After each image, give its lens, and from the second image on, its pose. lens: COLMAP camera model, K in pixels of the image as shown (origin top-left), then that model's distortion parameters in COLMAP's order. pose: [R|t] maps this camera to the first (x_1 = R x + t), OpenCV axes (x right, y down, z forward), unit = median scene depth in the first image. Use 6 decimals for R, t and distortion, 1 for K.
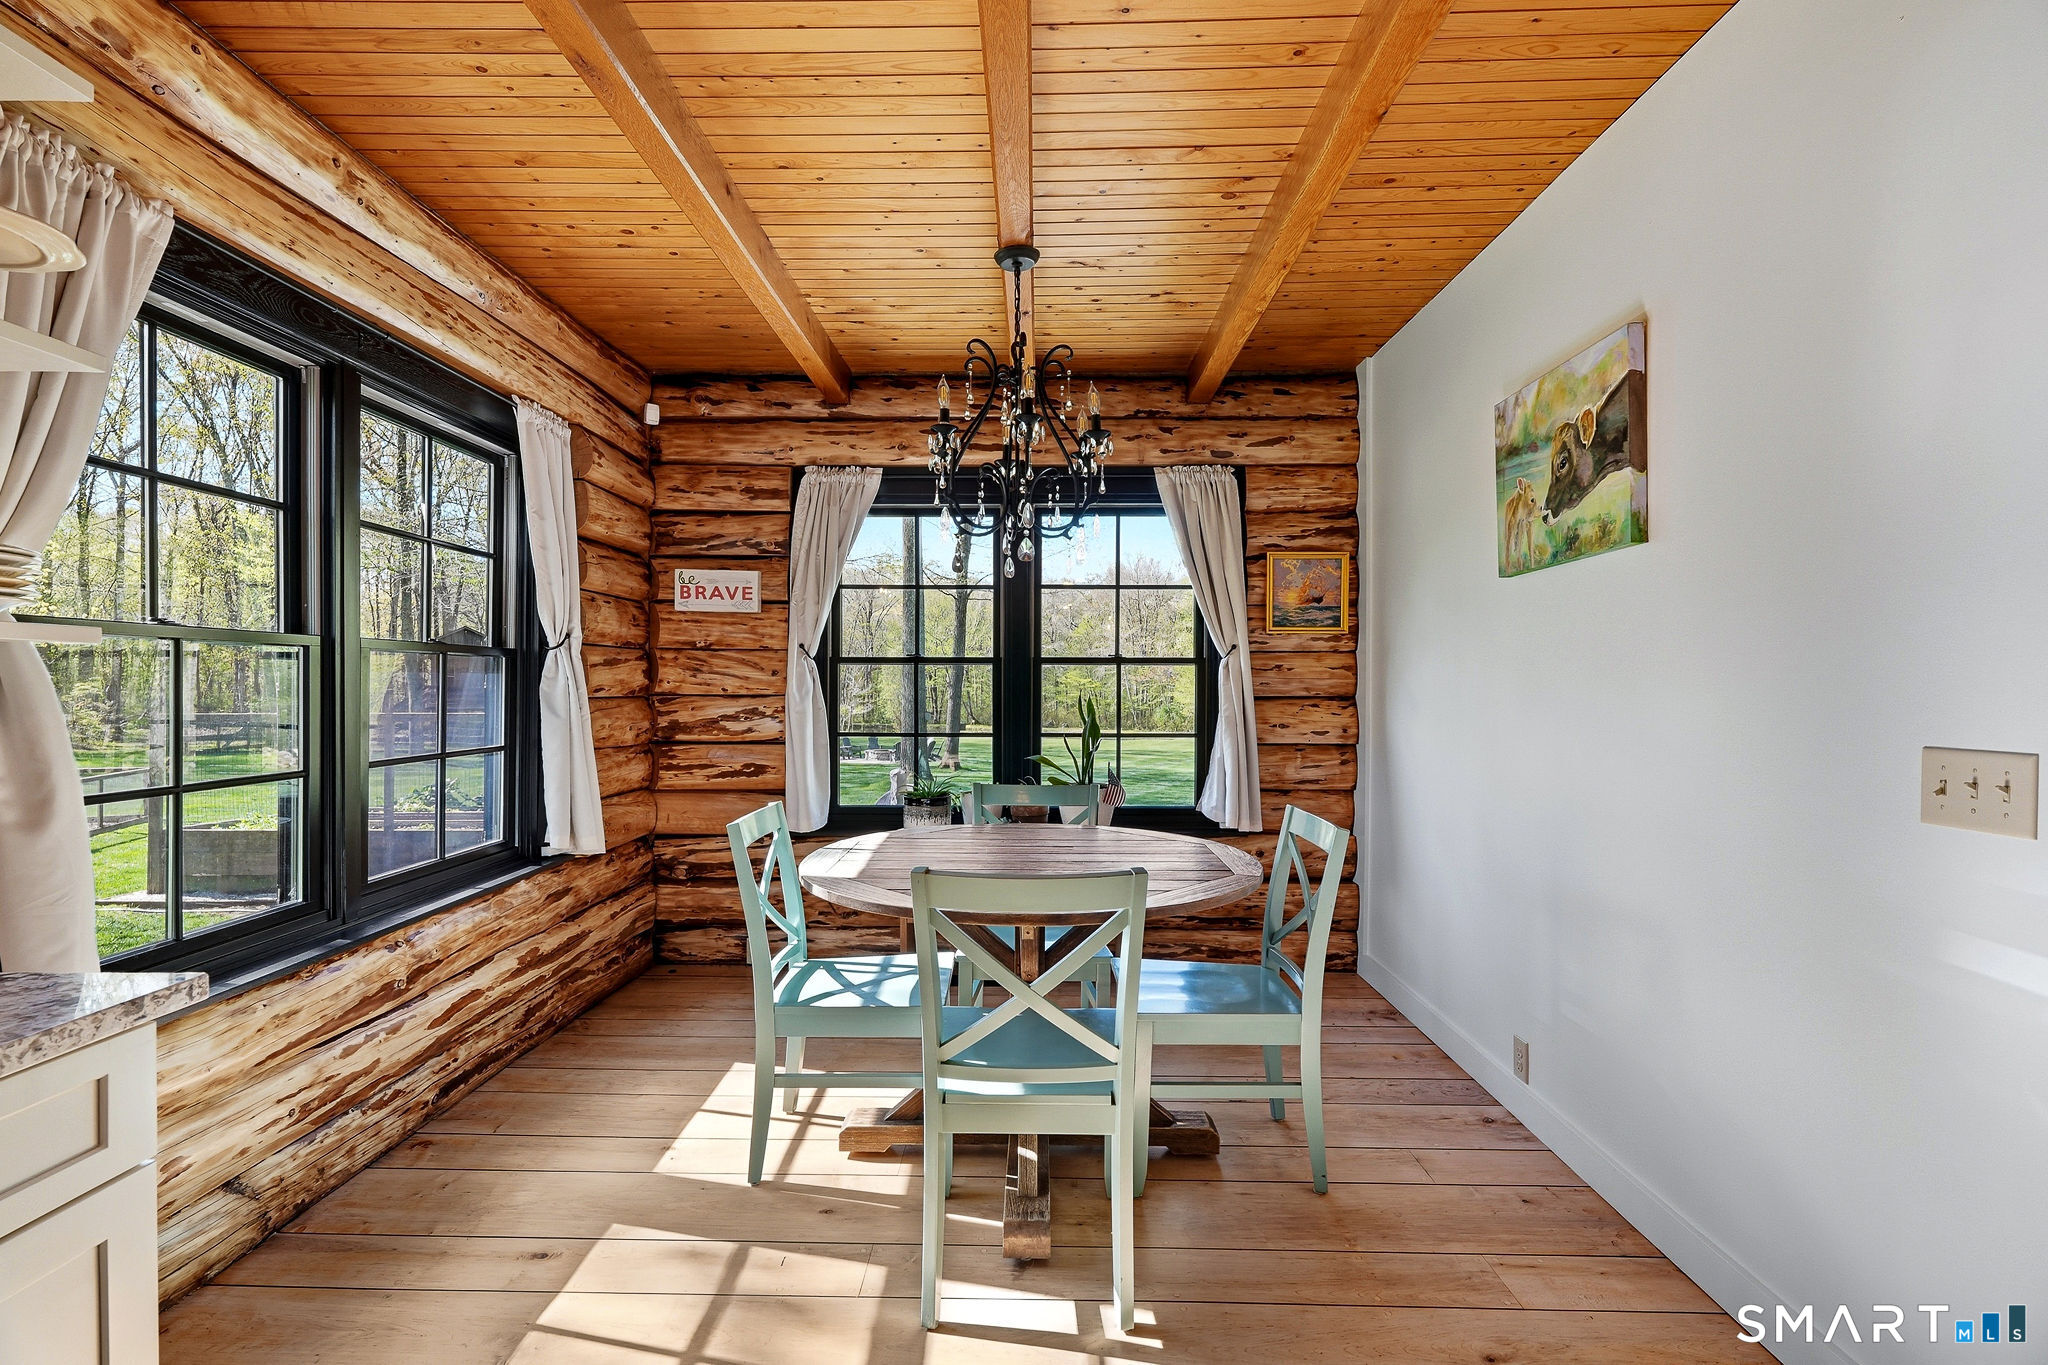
lens RADIAL K [[899.3, 0, 1019.3], [0, 899.3, 683.6], [0, 0, 1]] dist [0.001195, -0.000055]
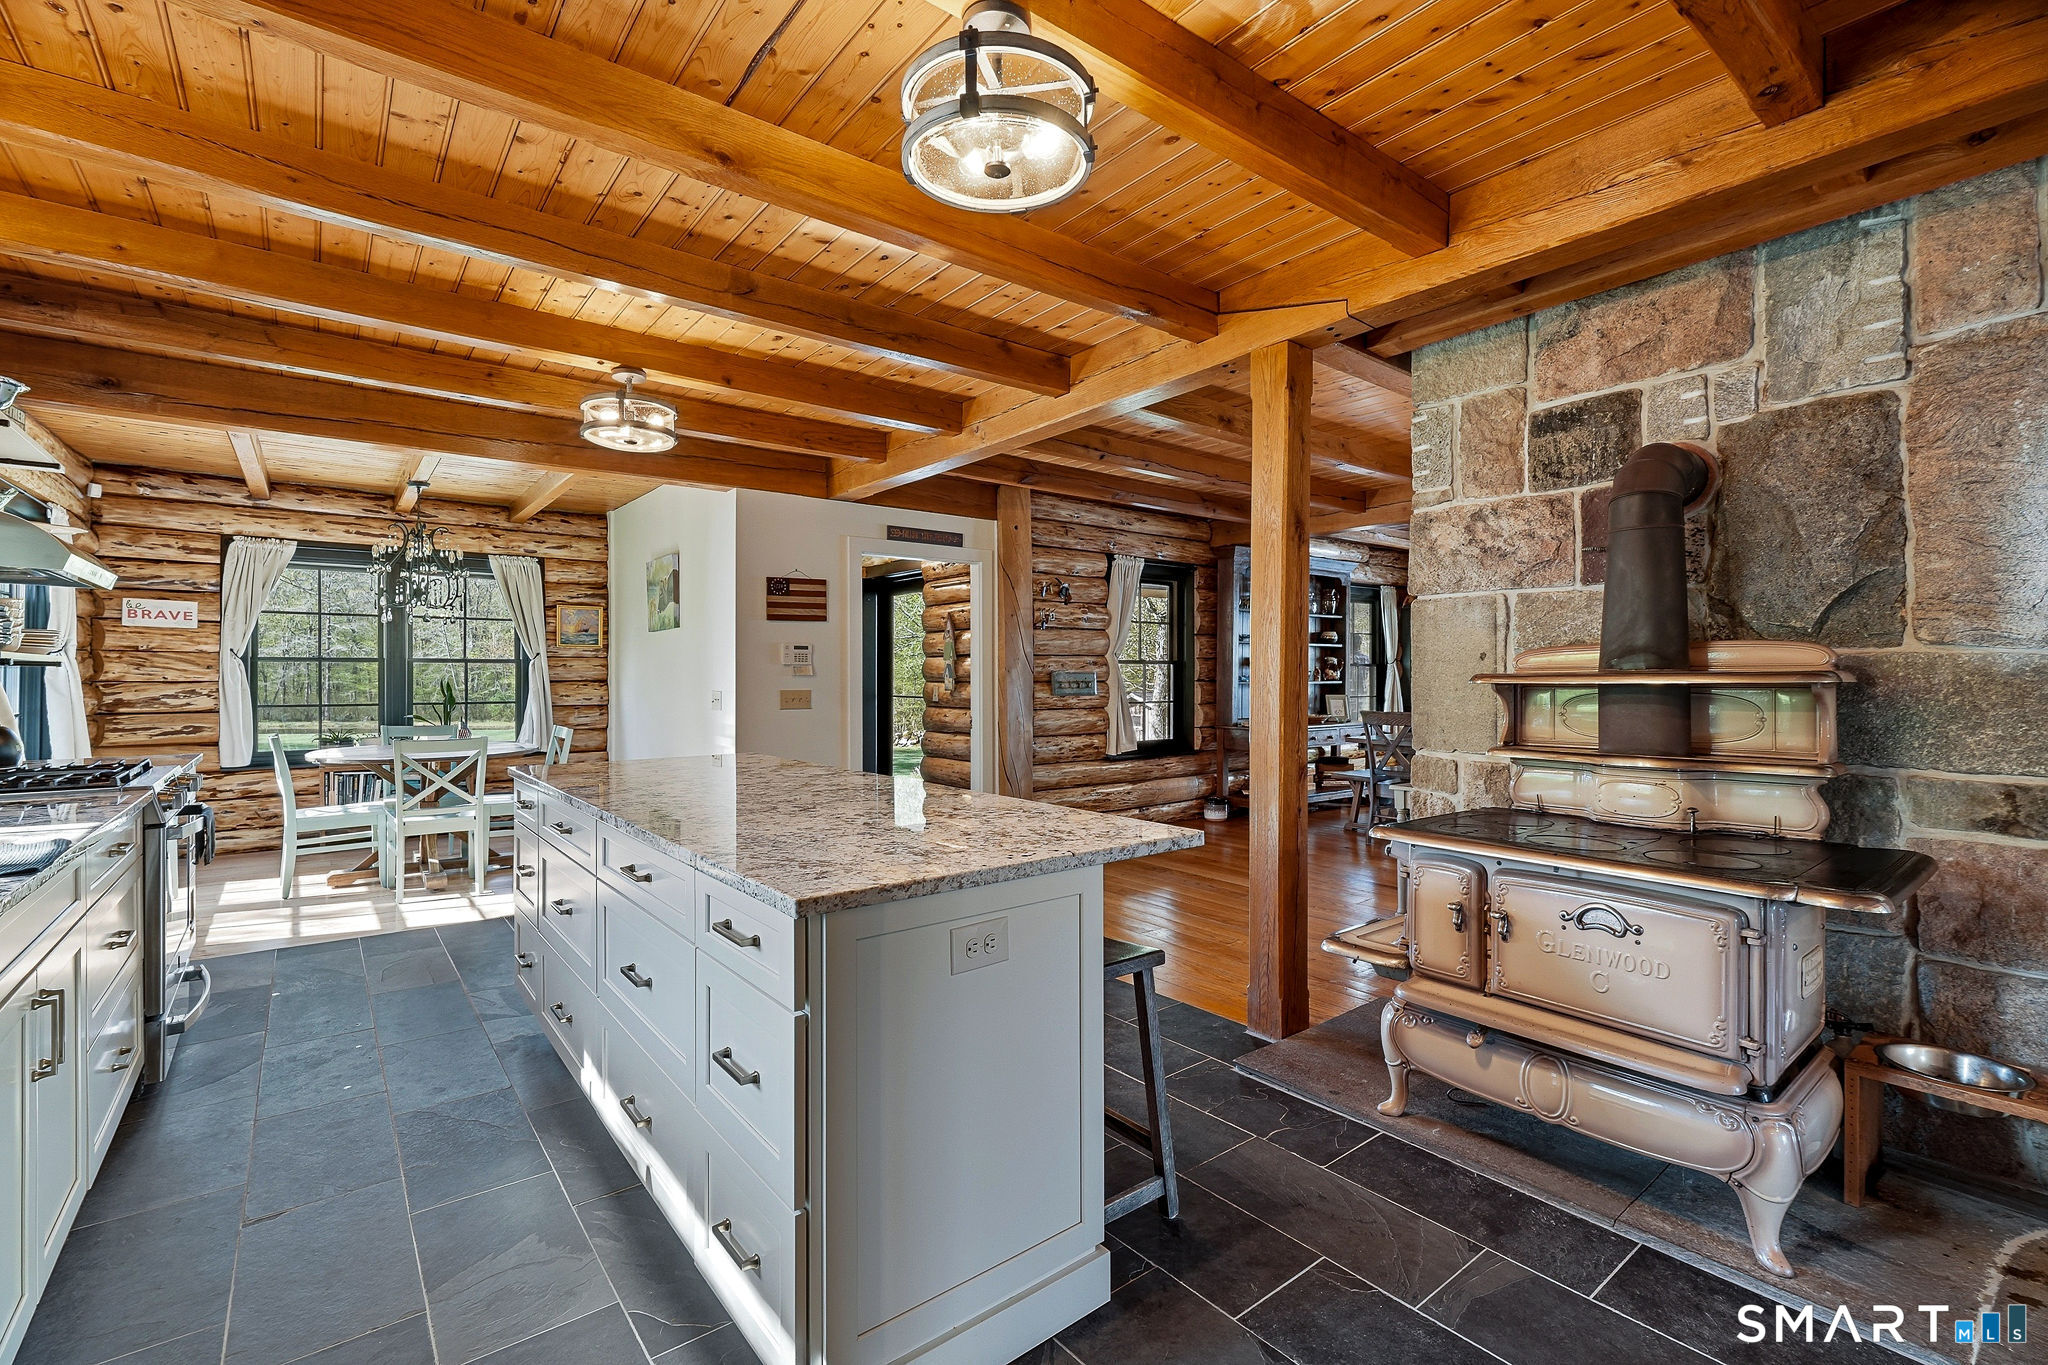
lens RADIAL K [[899.3, 0, 1019.3], [0, 899.3, 683.6], [0, 0, 1]] dist [0.001195, -0.000055]
pose [[0.775886, -0.007589, 0.630828, -0.167412], [0.000071, 0.999929, 0.011941, -0.001945], [-0.630874, -0.009220, 0.775831, -1.092130]]
